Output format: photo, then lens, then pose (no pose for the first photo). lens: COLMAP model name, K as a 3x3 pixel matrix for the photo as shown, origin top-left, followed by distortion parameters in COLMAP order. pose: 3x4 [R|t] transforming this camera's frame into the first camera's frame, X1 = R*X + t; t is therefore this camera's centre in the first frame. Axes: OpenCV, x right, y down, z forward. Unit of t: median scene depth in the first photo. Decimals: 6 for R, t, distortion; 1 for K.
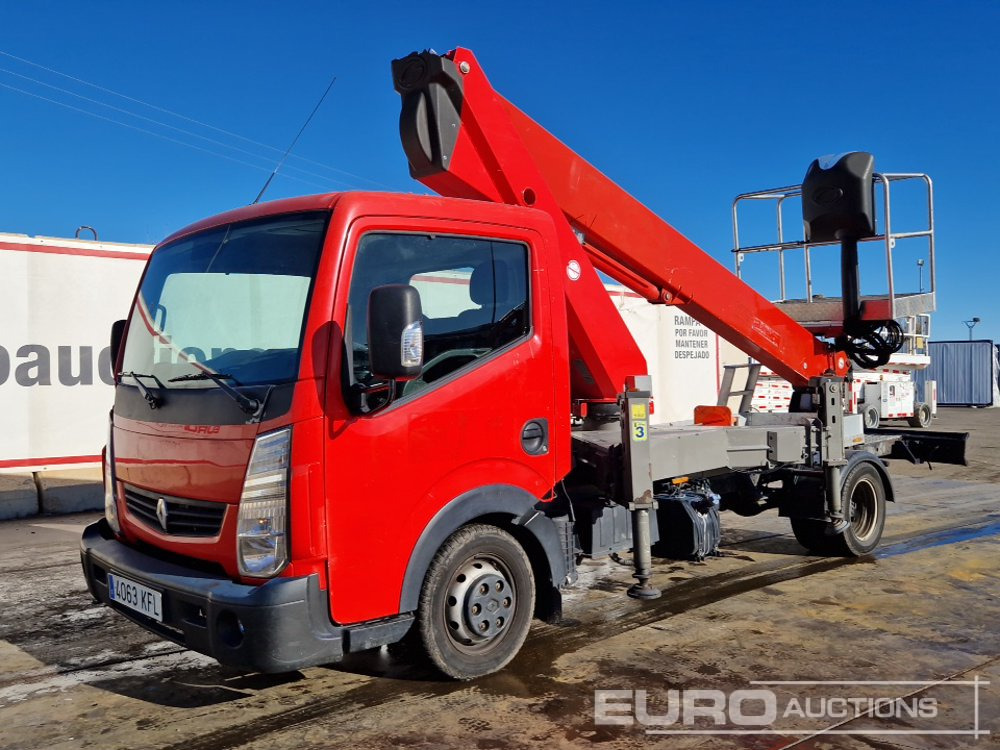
lens RADIAL K [[953.7, 0, 499.8], [0, 953.7, 407.0], [0, 0, 1]] dist [0.061525, -0.096118]
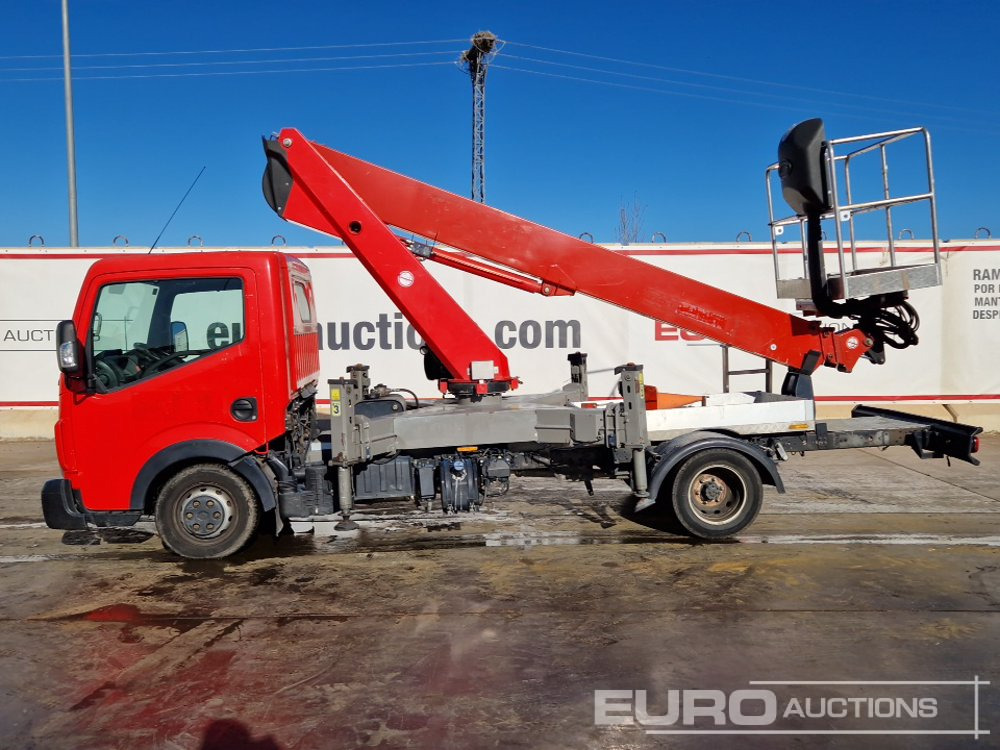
lens RADIAL K [[953.7, 0, 499.8], [0, 953.7, 407.0], [0, 0, 1]] dist [0.061525, -0.096118]
pose [[0.753271, 0.058517, -0.655102, 0.778889], [-0.013520, 0.997201, 0.073529, -0.051667], [0.657571, -0.046530, 0.751954, 0.083433]]
